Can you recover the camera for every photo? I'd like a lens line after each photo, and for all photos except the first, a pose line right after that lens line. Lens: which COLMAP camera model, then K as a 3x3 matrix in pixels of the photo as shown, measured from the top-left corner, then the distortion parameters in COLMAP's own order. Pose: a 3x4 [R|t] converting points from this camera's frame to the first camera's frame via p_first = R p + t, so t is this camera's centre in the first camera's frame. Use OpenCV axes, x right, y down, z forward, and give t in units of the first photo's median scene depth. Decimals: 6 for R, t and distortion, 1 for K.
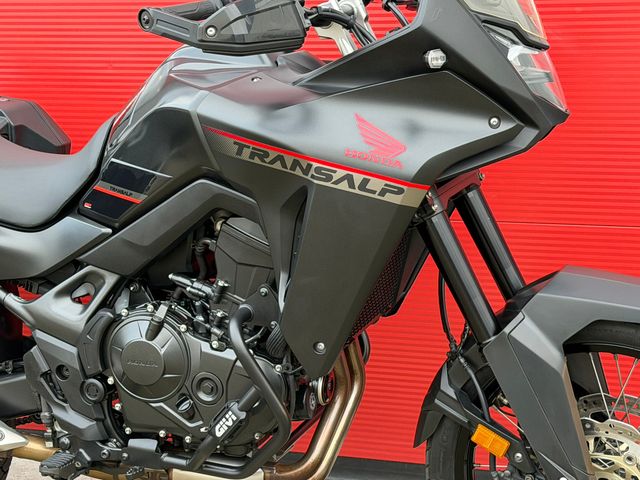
lens RADIAL K [[1379.4, 0, 322.5], [0, 1379.4, 243.4], [0, 0, 1]] dist [0.143622, 0.000000]
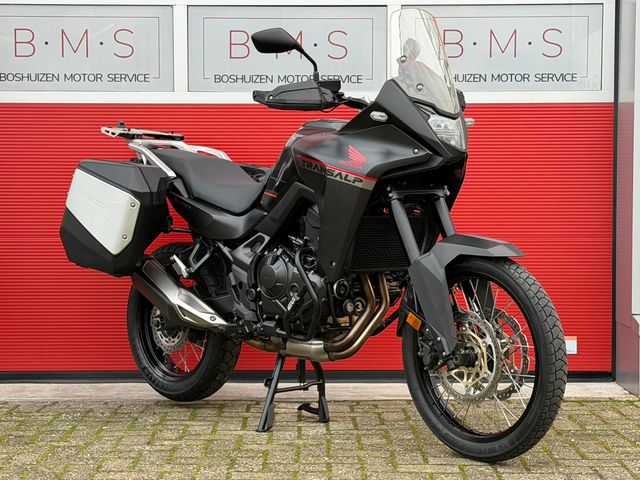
lens RADIAL K [[1379.4, 0, 321.7], [0, 1379.4, 246.9], [0, 0, 1]] dist [0.143622, 0.000000]
pose [[0.892614, 0.049187, -0.448130, 0.830945], [-0.126036, 0.981621, -0.143303, 0.321723], [0.432845, 0.184395, 0.882408, -0.720845]]
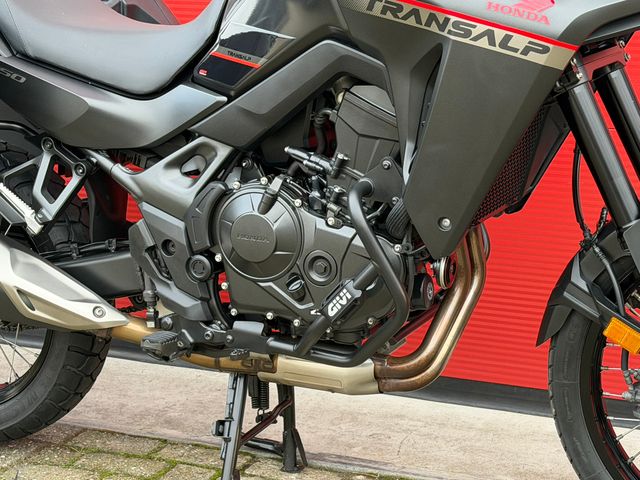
lens RADIAL K [[1379.4, 0, 325.7], [0, 1379.4, 252.7], [0, 0, 1]] dist [0.143622, 0.000000]
pose [[0.997142, 0.050716, -0.055999, -0.027791], [-0.050203, 0.998684, 0.010518, 0.085487], [0.056458, -0.007676, 0.998375, 0.062360]]
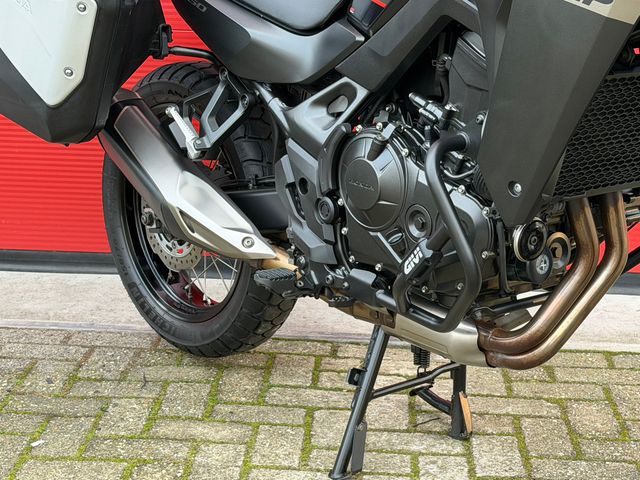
lens RADIAL K [[1379.4, 0, 312.8], [0, 1379.4, 250.3], [0, 0, 1]] dist [0.143622, 0.000000]
pose [[0.859073, 0.179932, -0.479184, 0.291375], [-0.156387, 0.983678, 0.089000, 0.054152], [0.487377, -0.001519, 0.873190, 0.192467]]
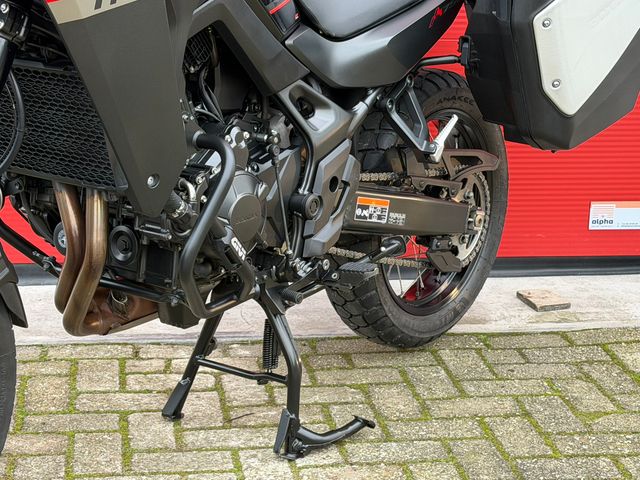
lens RADIAL K [[1379.4, 0, 334.1], [0, 1379.4, 255.5], [0, 0, 1]] dist [0.143622, 0.000000]
pose [[0.947592, 0.140369, -0.286994, 0.241983], [-0.124340, 0.989519, 0.073432, 0.049806], [0.294293, -0.033899, 0.955114, 0.147000]]
